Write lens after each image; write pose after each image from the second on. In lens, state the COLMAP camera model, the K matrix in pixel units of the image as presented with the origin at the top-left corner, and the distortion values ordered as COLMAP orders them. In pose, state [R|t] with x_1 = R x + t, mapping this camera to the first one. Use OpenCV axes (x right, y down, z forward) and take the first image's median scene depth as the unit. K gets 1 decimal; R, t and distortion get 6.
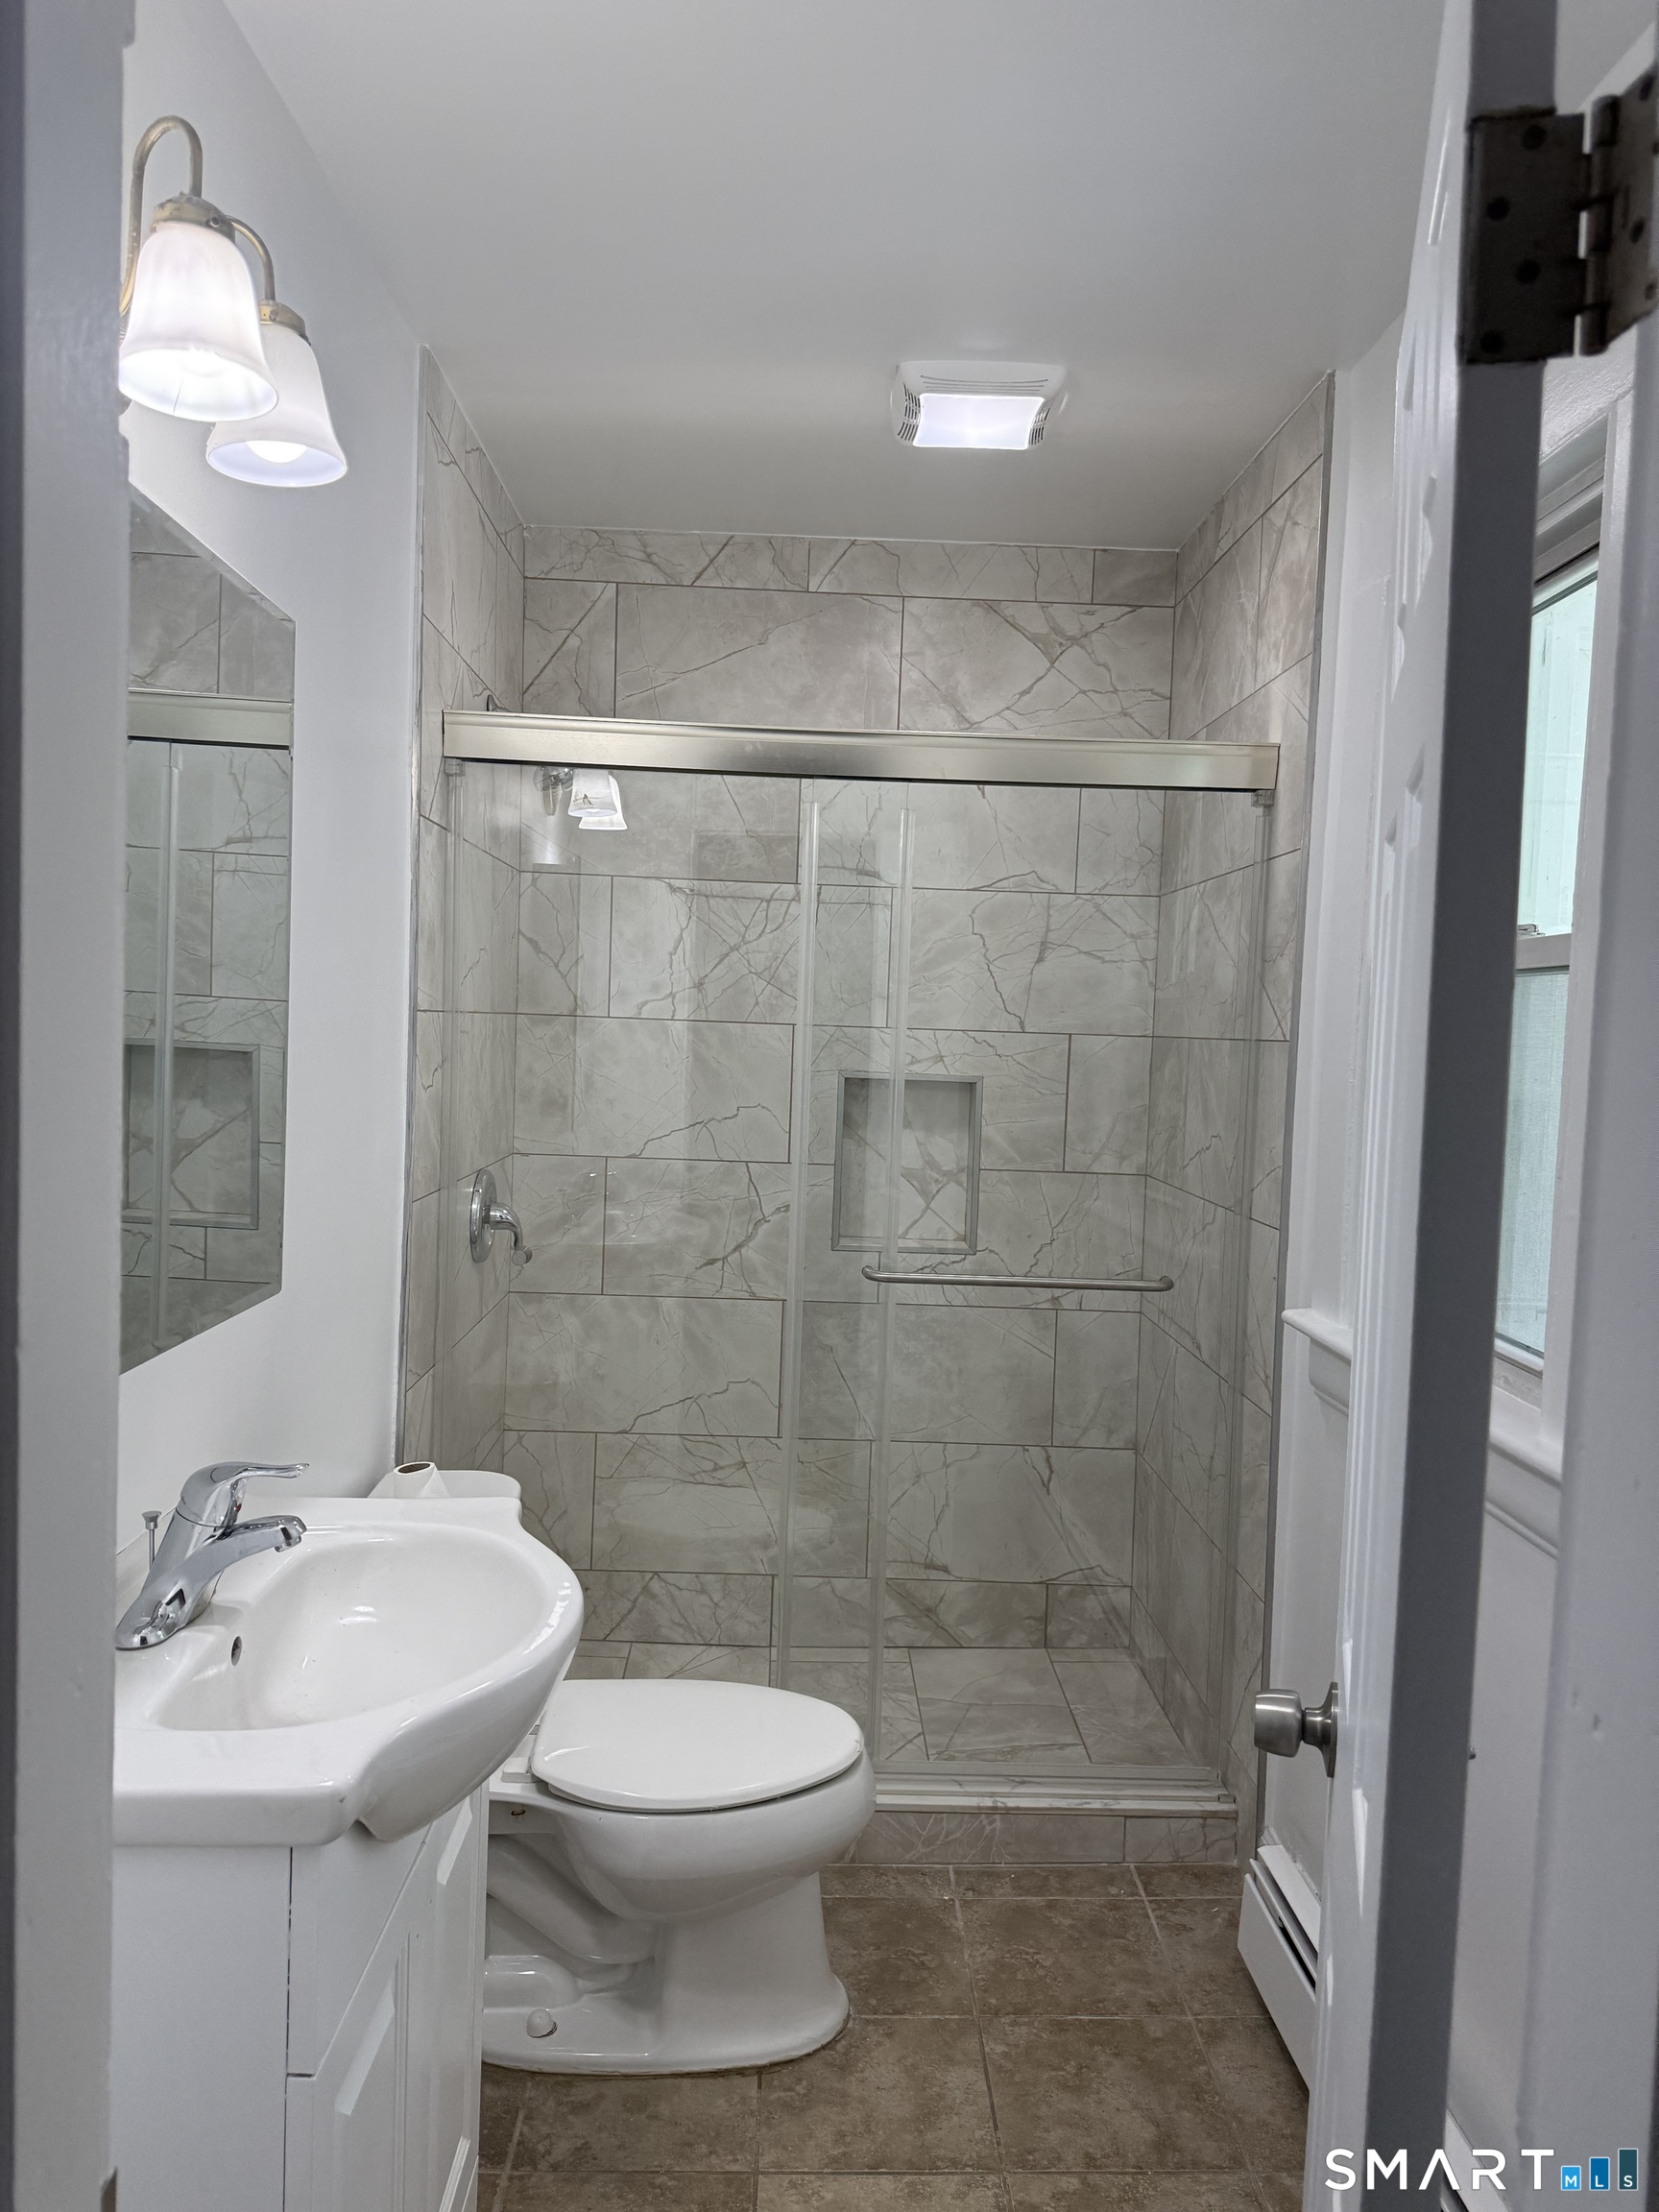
lens RADIAL K [[1569.9, 0, 837.0], [0, 1569.9, 1119.5], [0, 0, 1]] dist [0.081719, -0.122107]
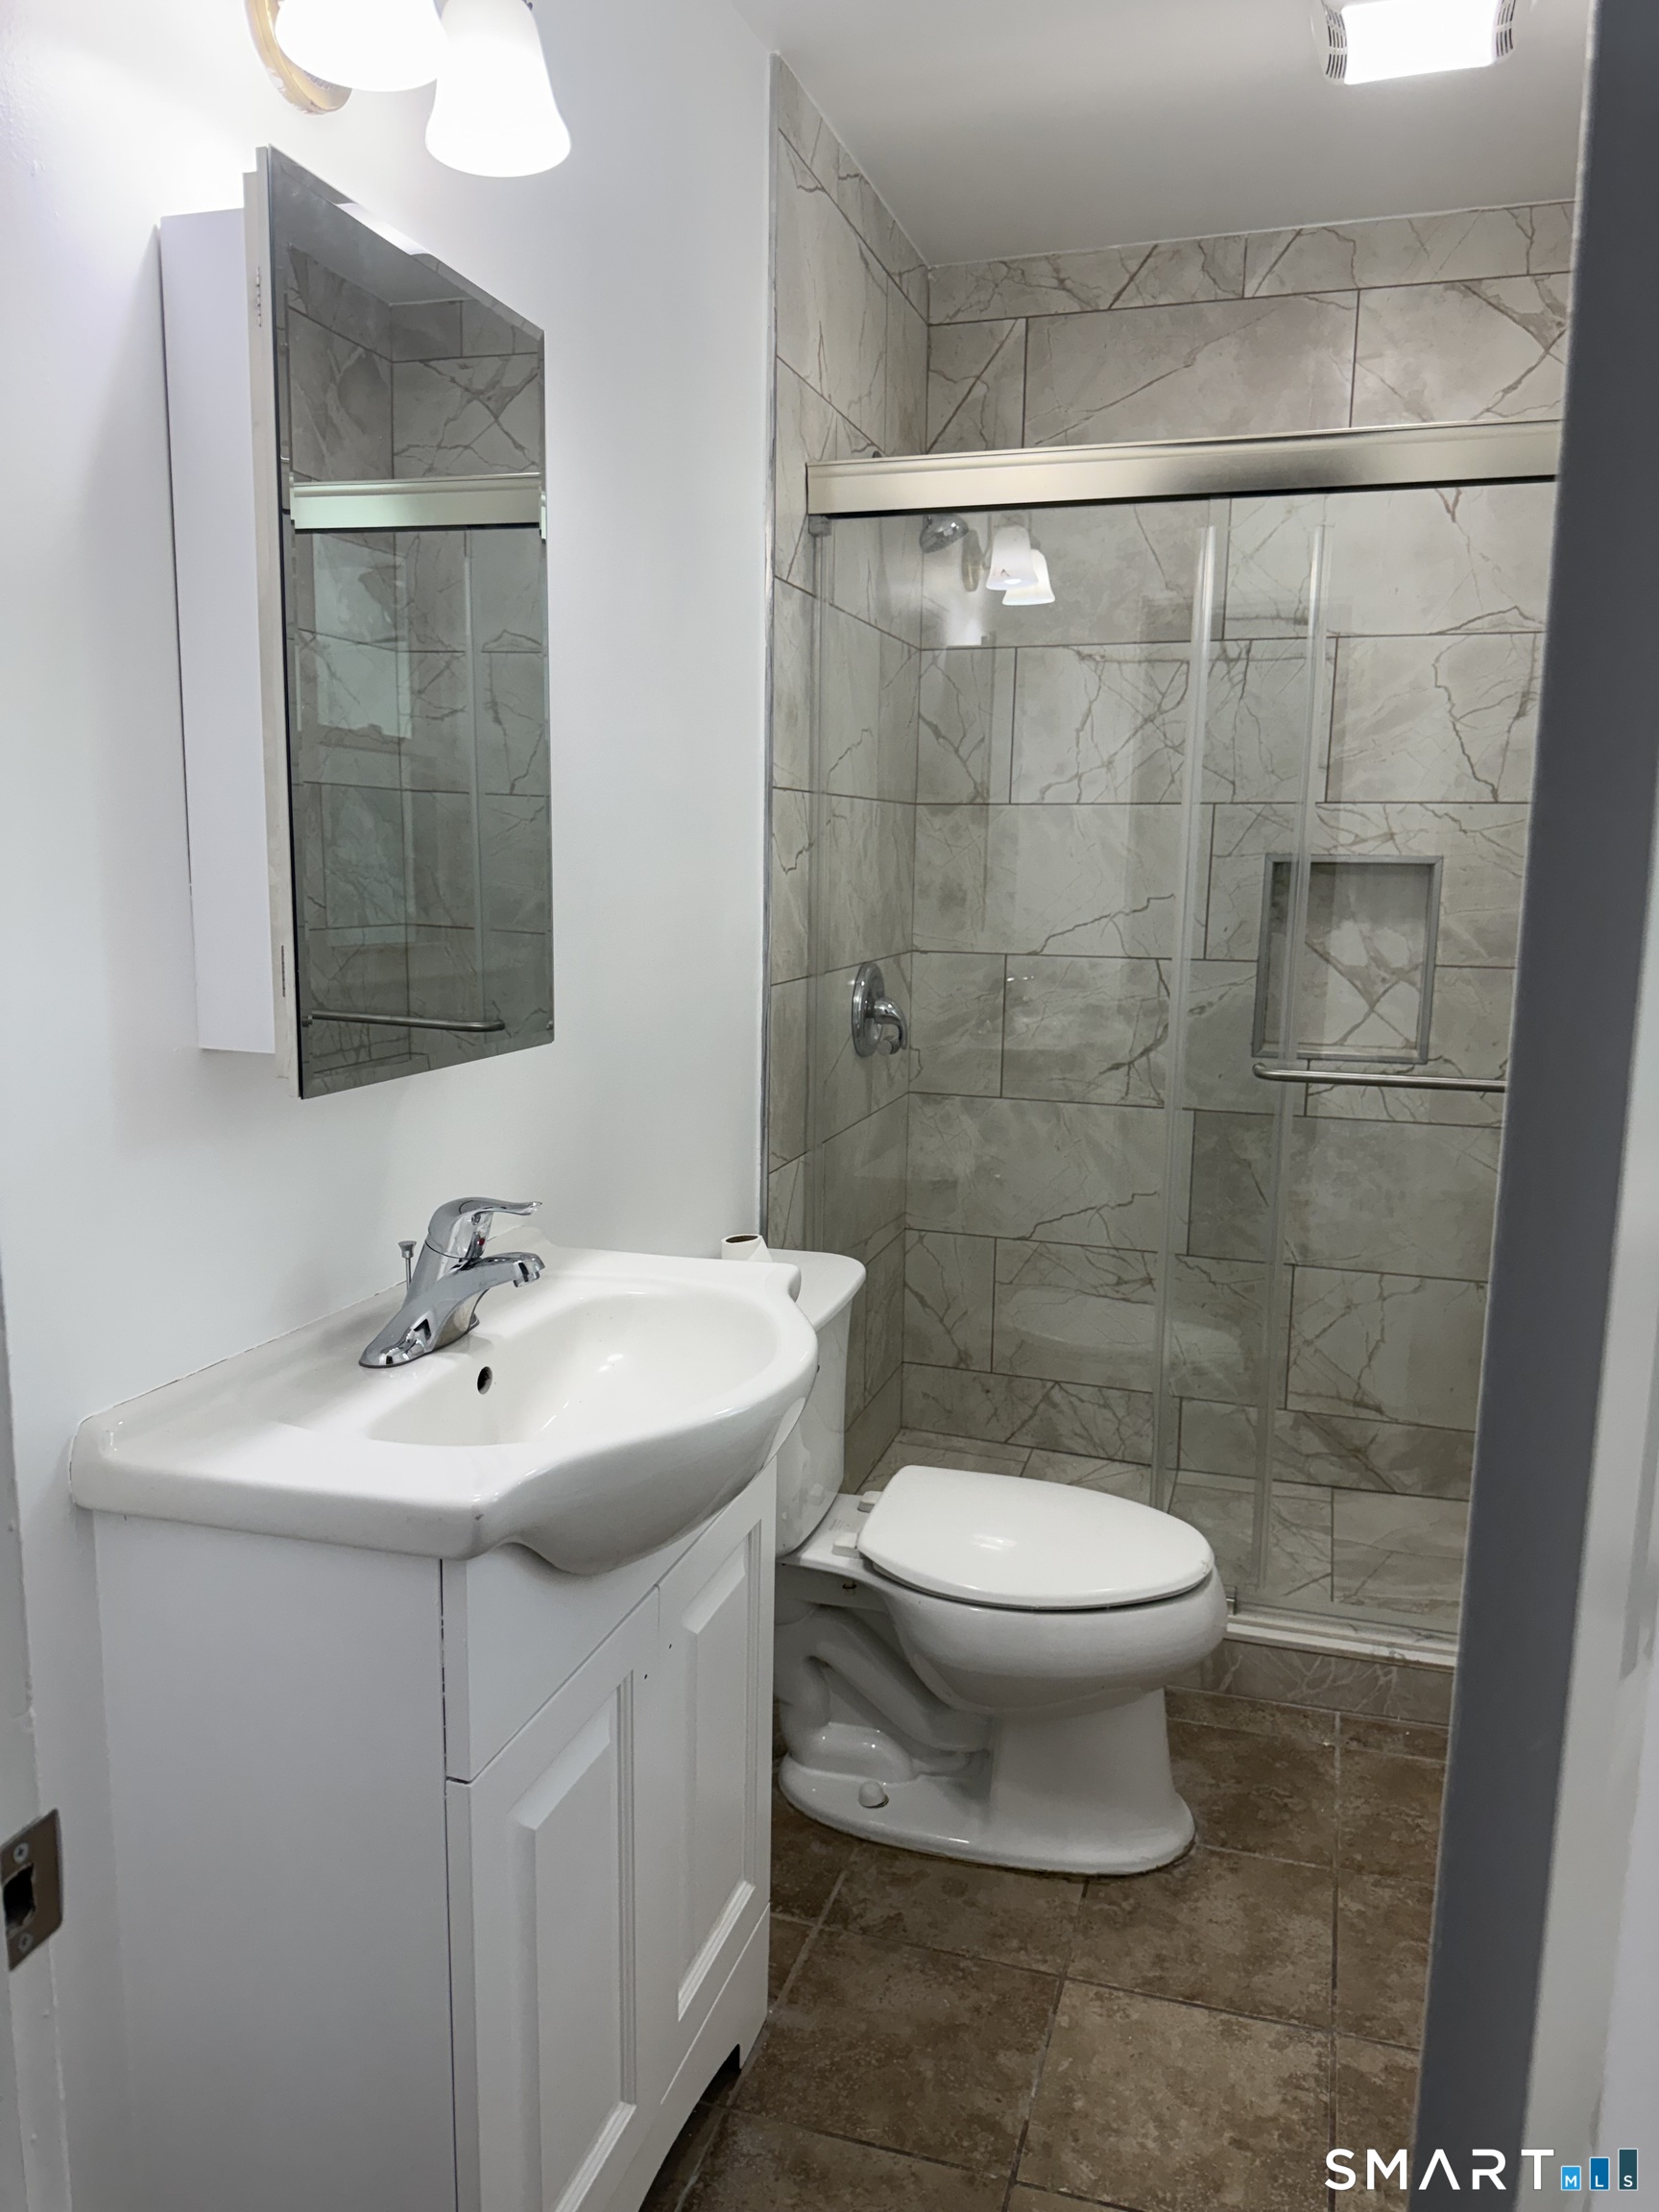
lens RADIAL K [[1560.4, 0, 807.5], [0, 1560.4, 1125.1], [0, 0, 1]] dist [0.085182, -0.155557]
pose [[0.940594, 0.031904, -0.338031, 0.065080], [0.003881, 0.994500, 0.104662, 0.028310], [0.339511, -0.099756, 0.935297, 0.061426]]
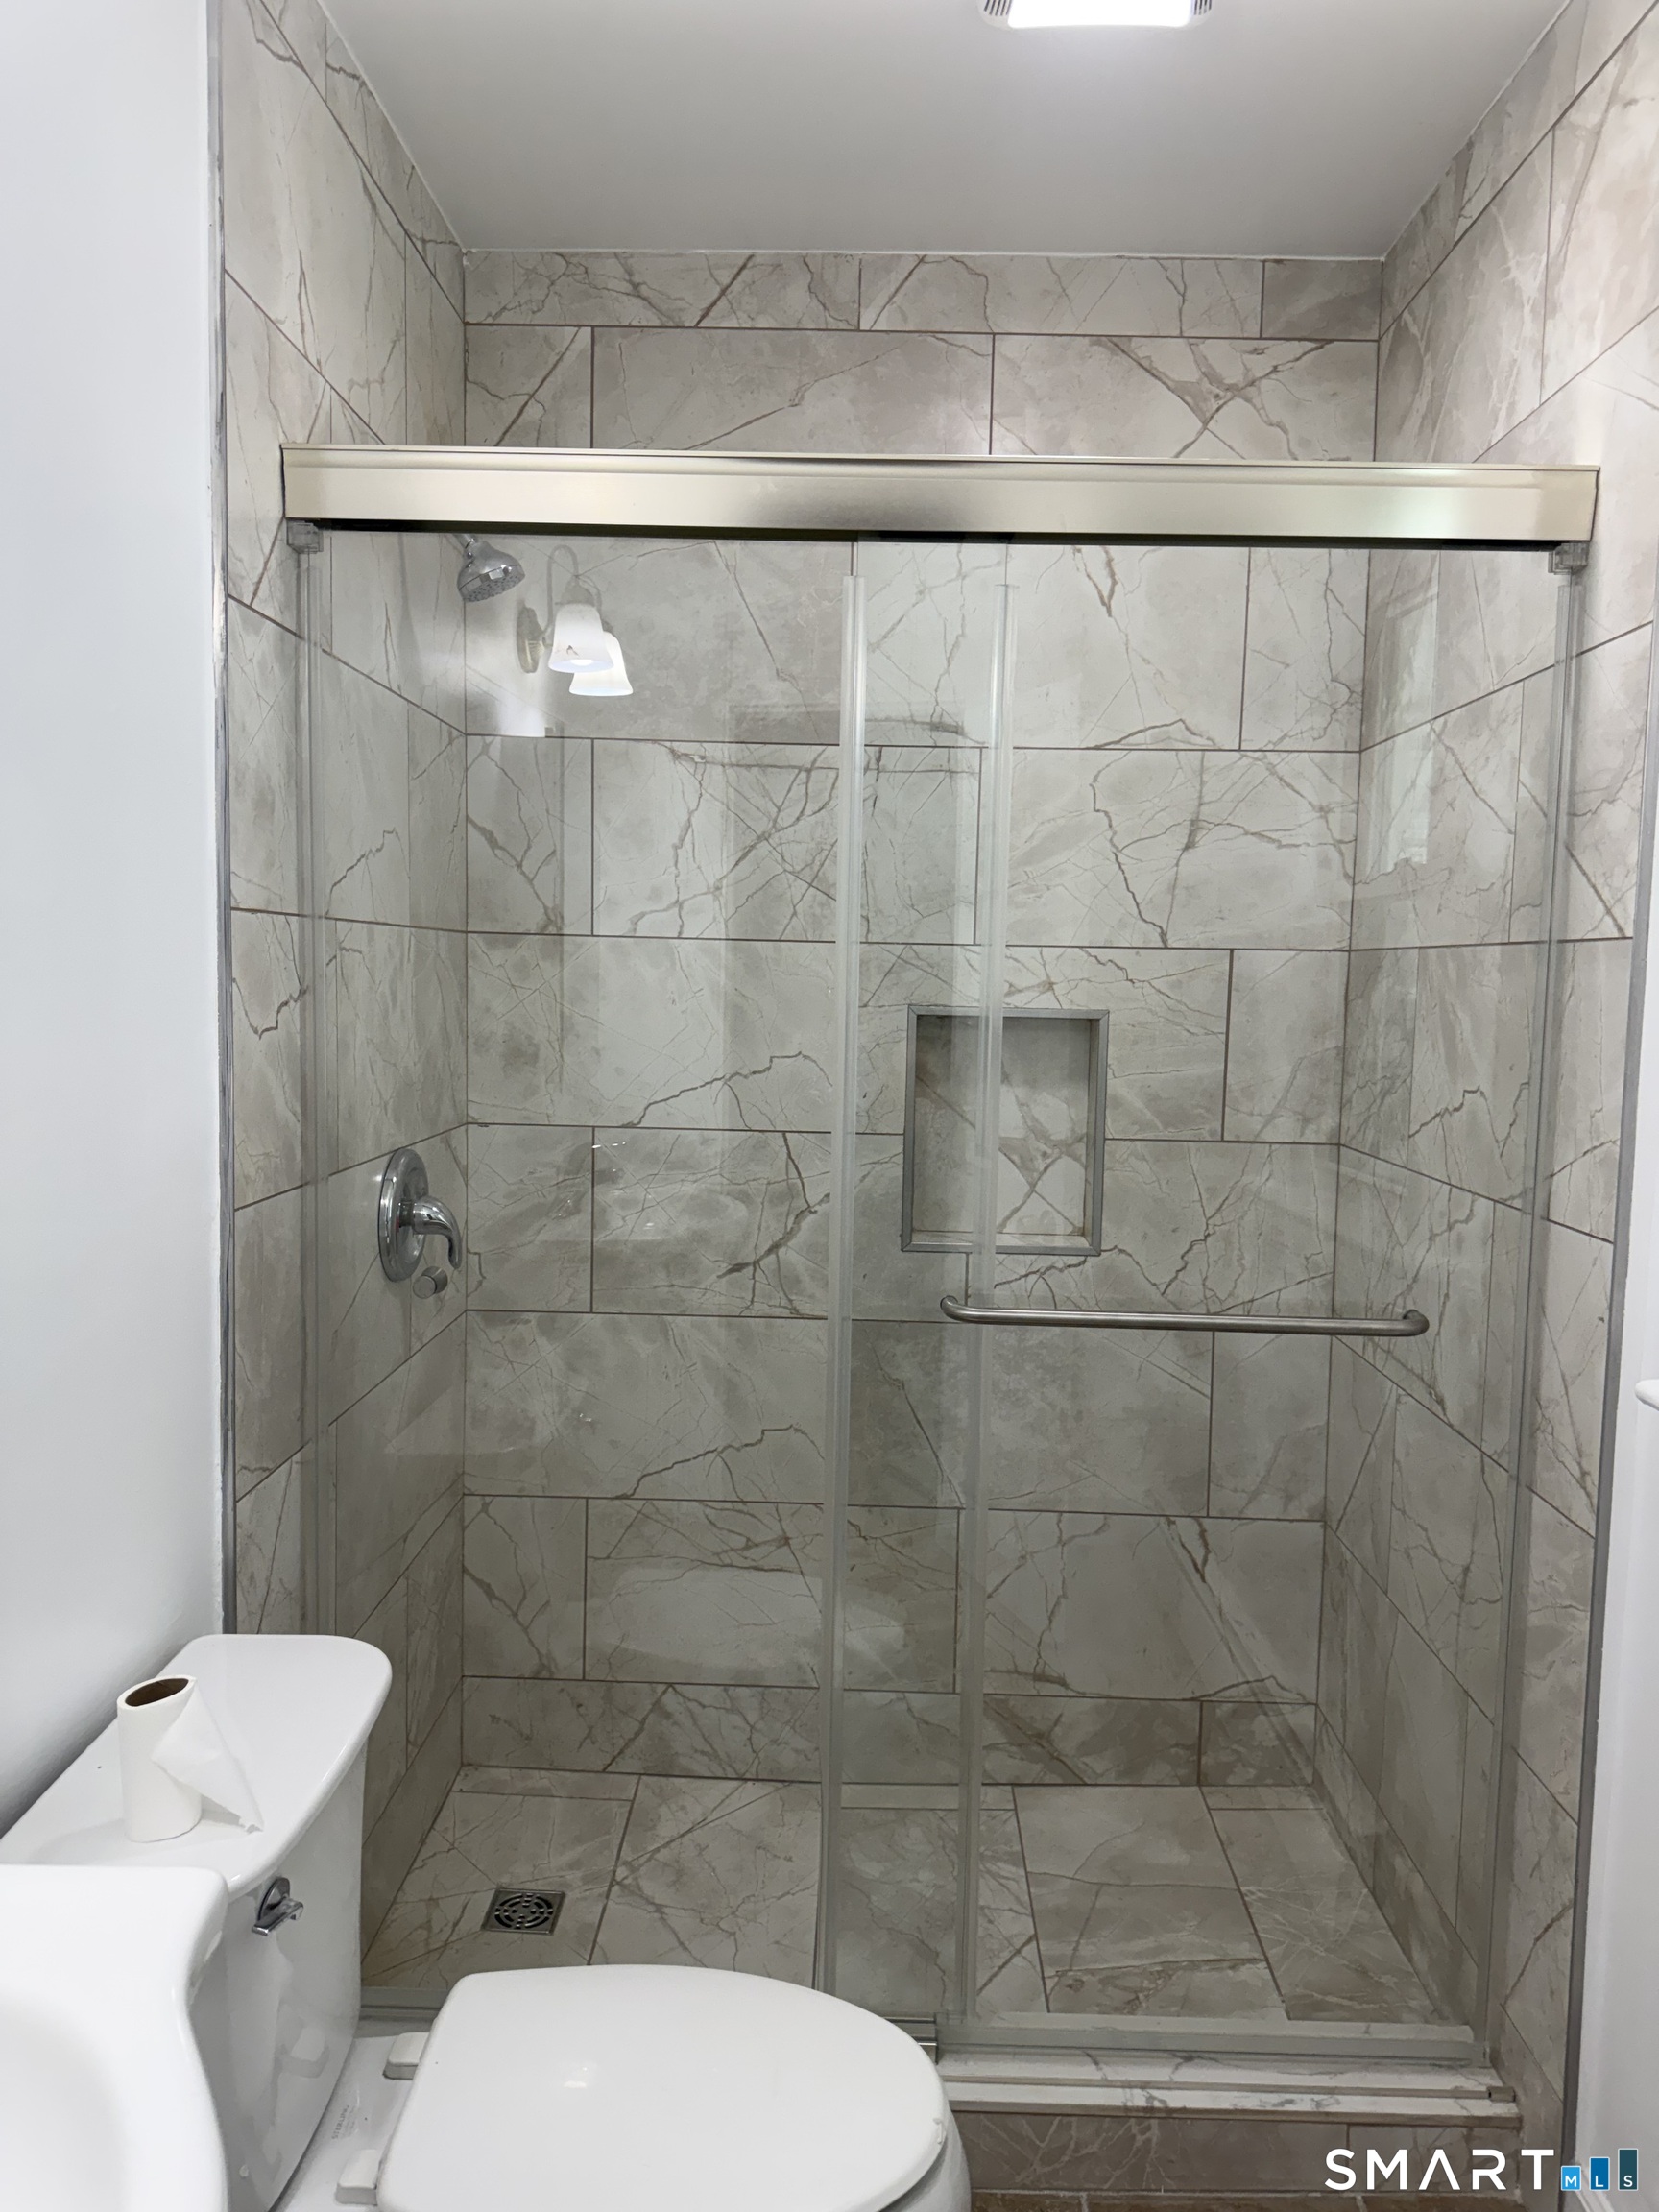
lens RADIAL K [[1569.9, 0, 837.0], [0, 1569.9, 1119.5], [0, 0, 1]] dist [0.081719, -0.122107]
pose [[0.998429, -0.009907, -0.055154, 0.007806], [0.011605, 0.999466, 0.030546, -0.000835], [0.054822, -0.031138, 0.998010, 0.279778]]
